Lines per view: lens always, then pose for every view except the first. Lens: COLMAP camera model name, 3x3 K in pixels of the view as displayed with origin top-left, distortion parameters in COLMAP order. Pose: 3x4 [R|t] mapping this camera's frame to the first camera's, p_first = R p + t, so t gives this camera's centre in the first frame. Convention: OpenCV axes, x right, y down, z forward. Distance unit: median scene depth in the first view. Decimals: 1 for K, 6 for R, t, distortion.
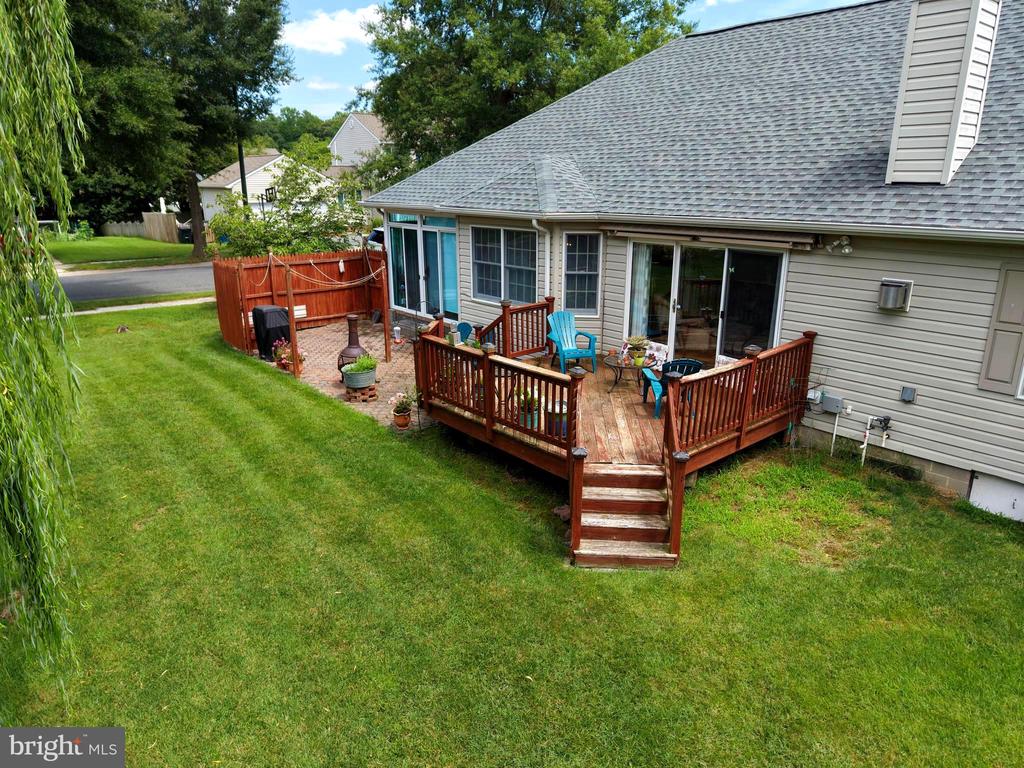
lens RADIAL K [[685.6, 0, 513.8], [0, 685.6, 385.4], [0, 0, 1]] dist [0.022240, -0.021624]
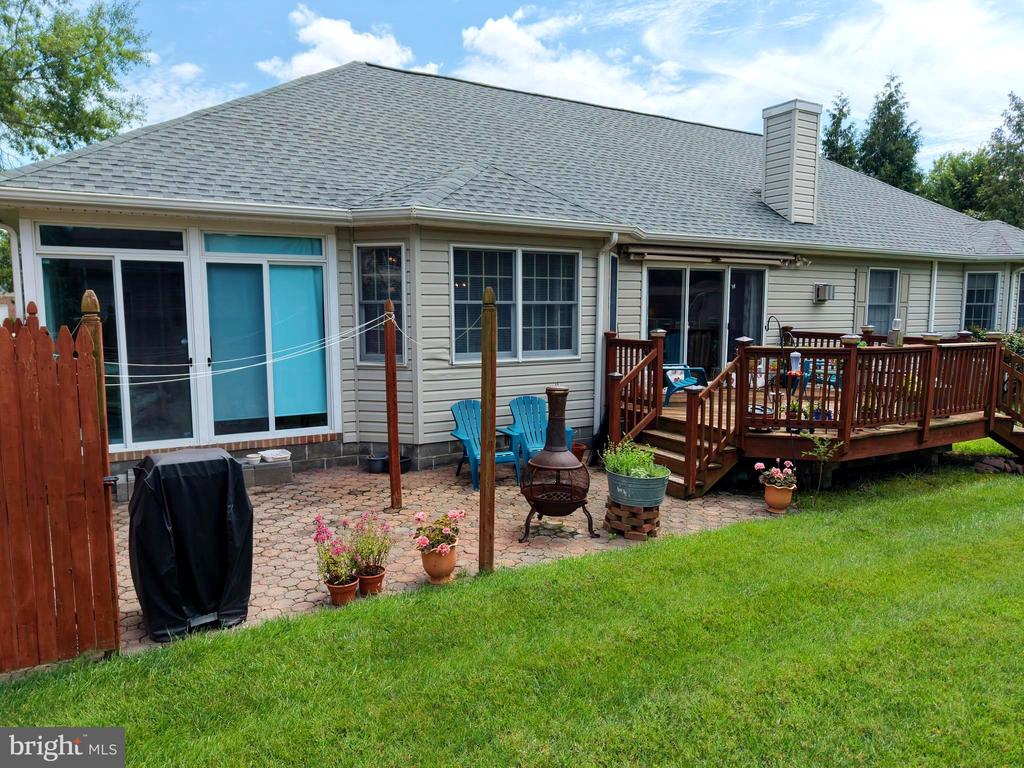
lens RADIAL K [[685.6, 0, 510.5], [0, 685.6, 382.4], [0, 0, 1]] dist [0.022240, -0.021624]
pose [[0.188320, -0.100326, 0.976970, -0.971334], [0.283911, 0.957857, 0.043636, -0.180640], [-0.940175, 0.269155, 0.208868, 1.228402]]
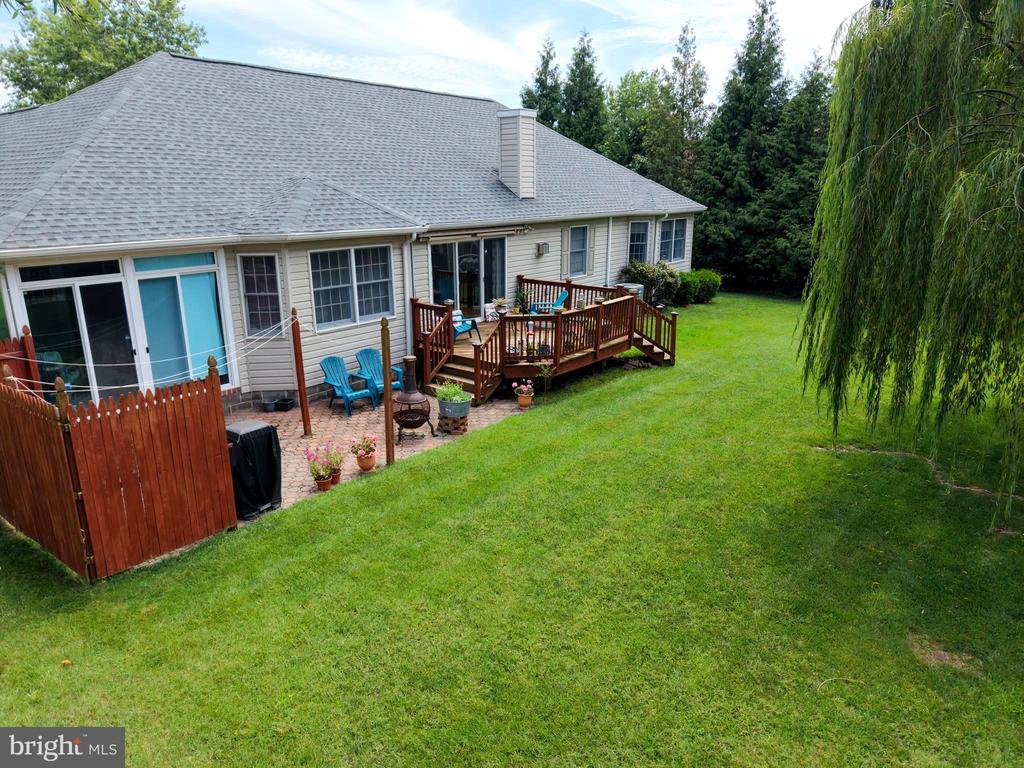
lens RADIAL K [[685.6, 0, 513.8], [0, 685.6, 384.3], [0, 0, 1]] dist [0.022240, -0.021624]
pose [[-0.198573, -0.268849, 0.942491, -1.462513], [0.285239, 0.904161, 0.318012, -0.412451], [-0.937661, 0.331984, -0.102856, 1.294162]]
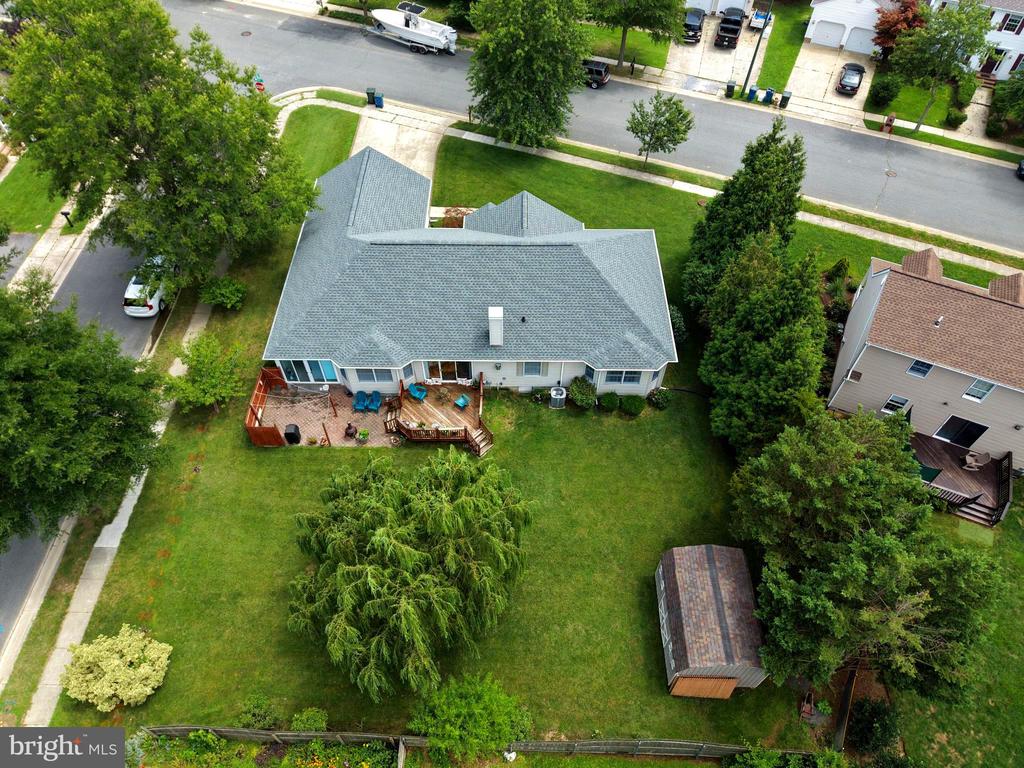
lens RADIAL K [[685.6, 0, 509.5], [0, 685.6, 379.7], [0, 0, 1]] dist [0.022240, -0.021624]
pose [[0.655631, -0.591429, 0.469426, -1.401276], [0.212899, 0.741258, 0.636562, -2.599833], [-0.724446, -0.317409, 0.611906, -1.648301]]
